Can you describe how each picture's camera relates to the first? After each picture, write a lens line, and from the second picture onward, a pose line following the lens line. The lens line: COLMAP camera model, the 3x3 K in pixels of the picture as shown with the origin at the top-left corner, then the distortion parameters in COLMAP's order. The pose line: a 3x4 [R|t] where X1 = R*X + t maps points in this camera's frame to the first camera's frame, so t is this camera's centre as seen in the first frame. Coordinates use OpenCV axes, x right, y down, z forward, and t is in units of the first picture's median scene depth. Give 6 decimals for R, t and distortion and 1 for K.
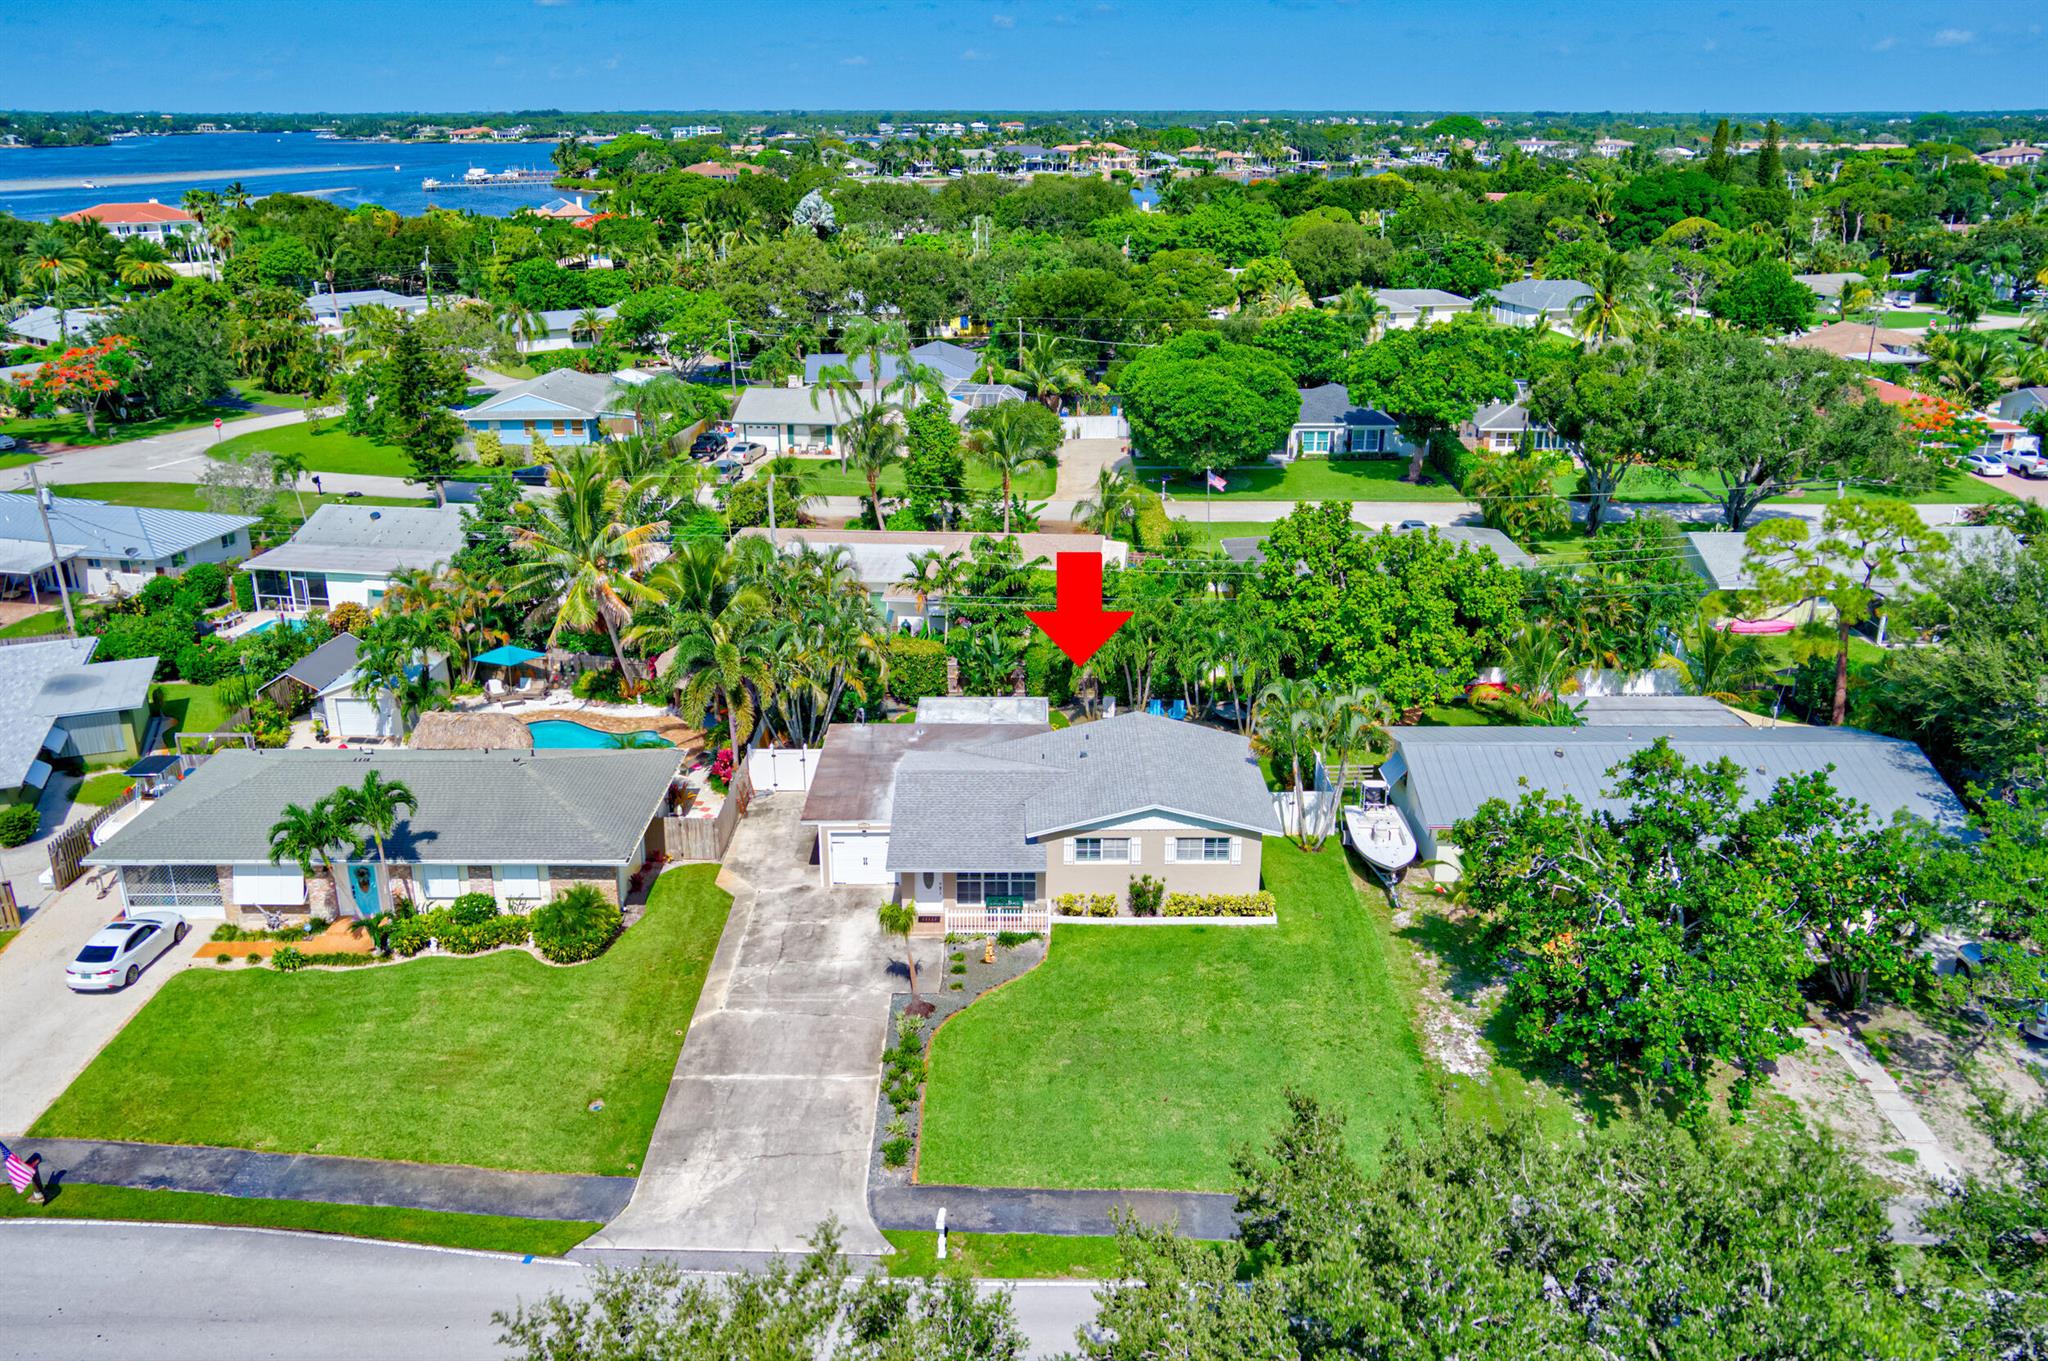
lens RADIAL K [[1600.9, 0, 1020.2], [0, 1600.9, 684.2], [0, 0, 1]] dist [-0.035447, 0.043651]
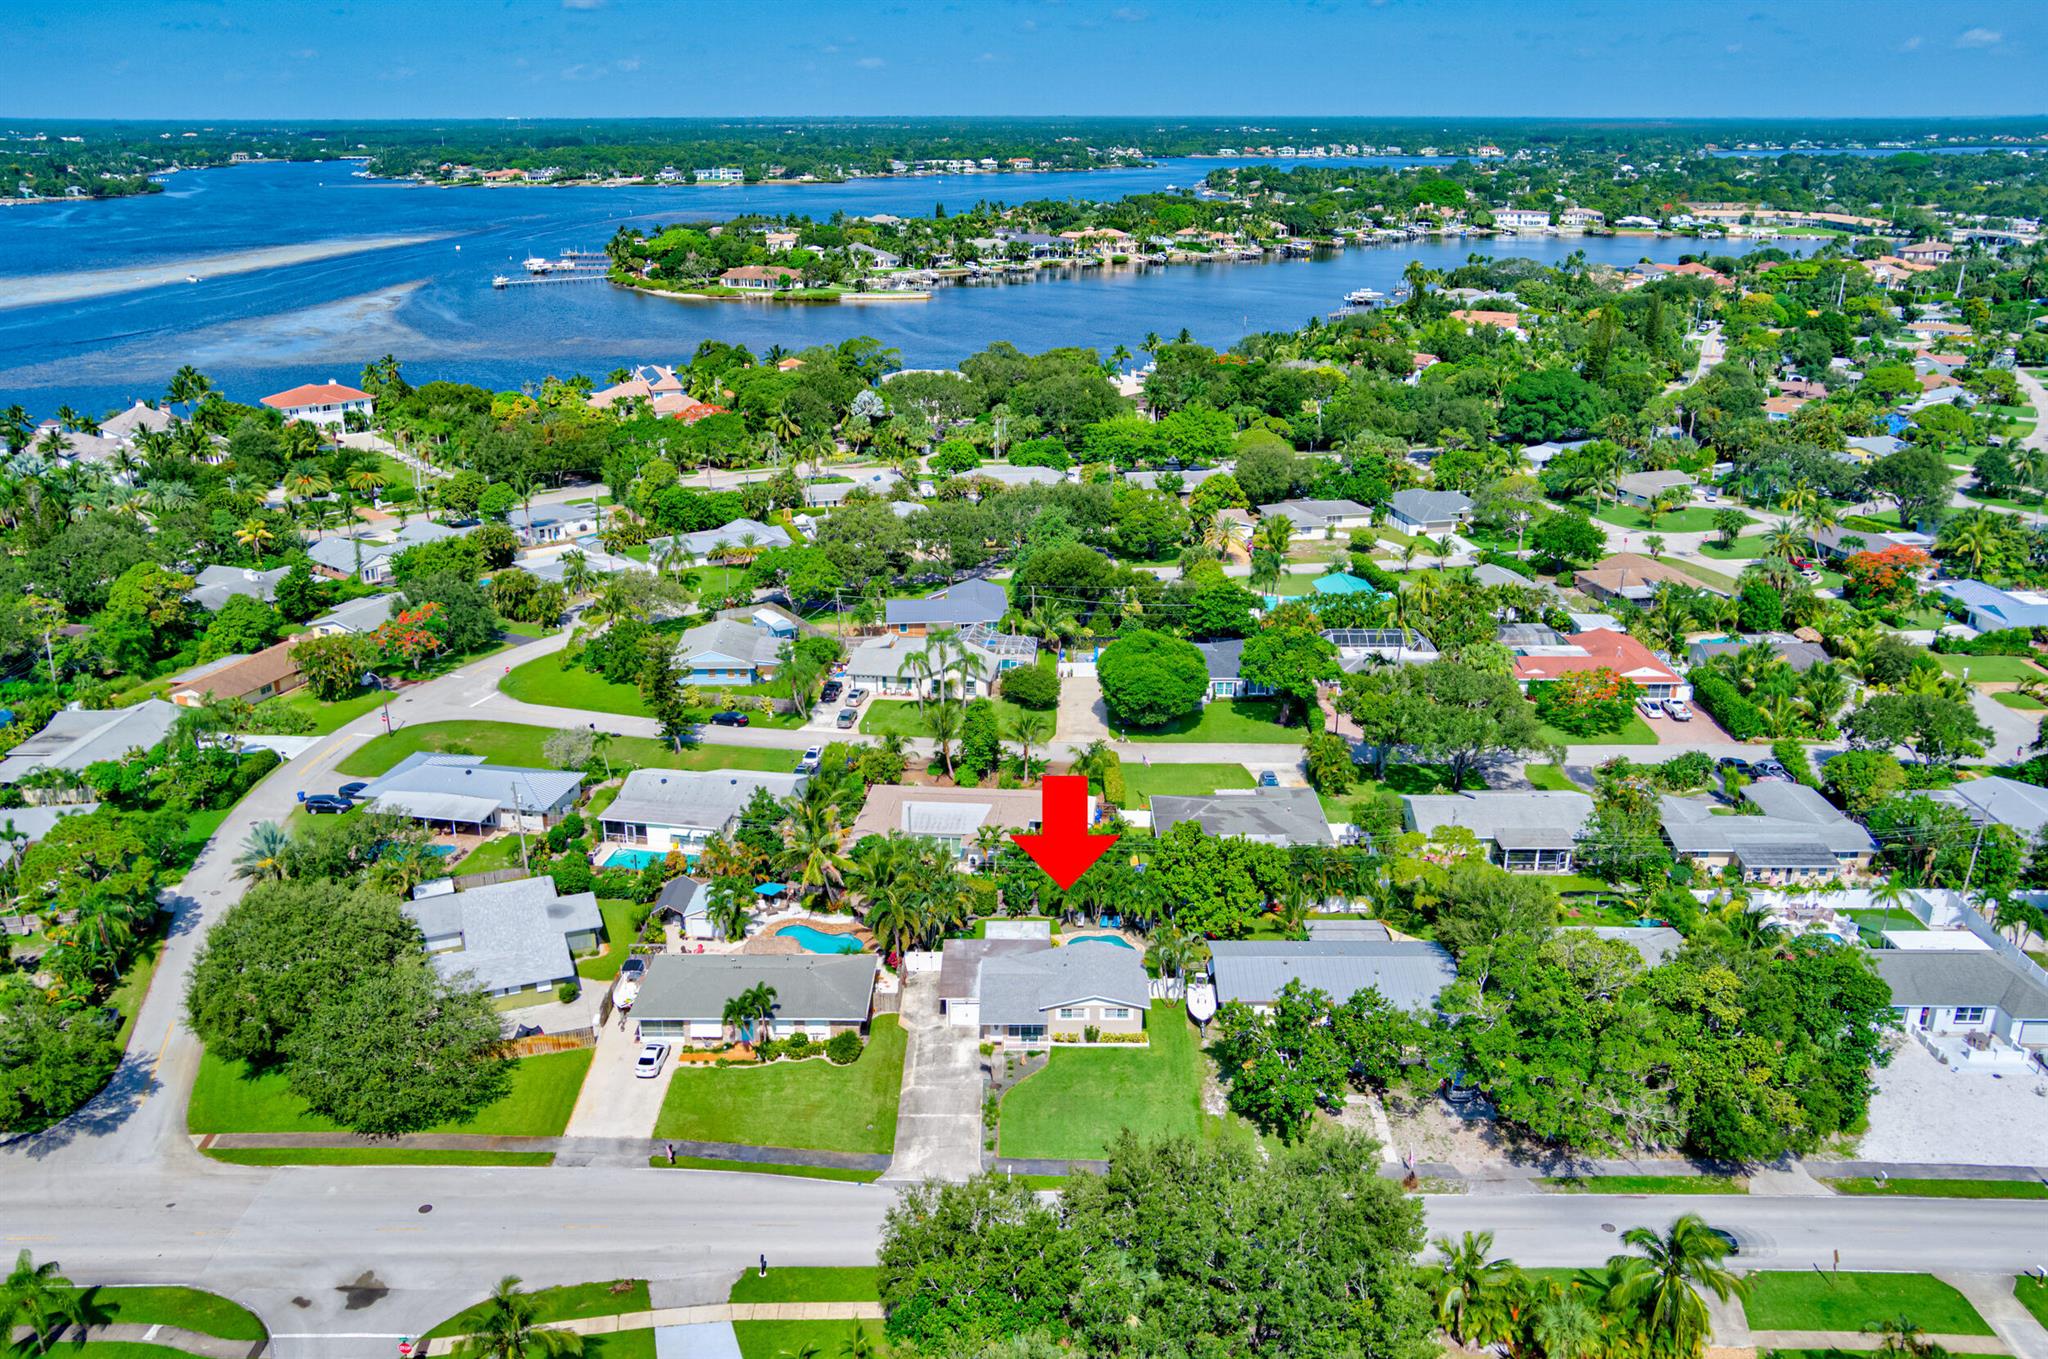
lens RADIAL K [[1604.3, 0, 1020.5], [0, 1604.3, 675.2], [0, 0, 1]] dist [-0.036709, 0.052338]
pose [[0.999991, 0.001026, -0.004193, -0.013904], [-0.001047, 0.999987, -0.004952, -0.362248], [0.004188, 0.004957, 0.999979, -1.269231]]
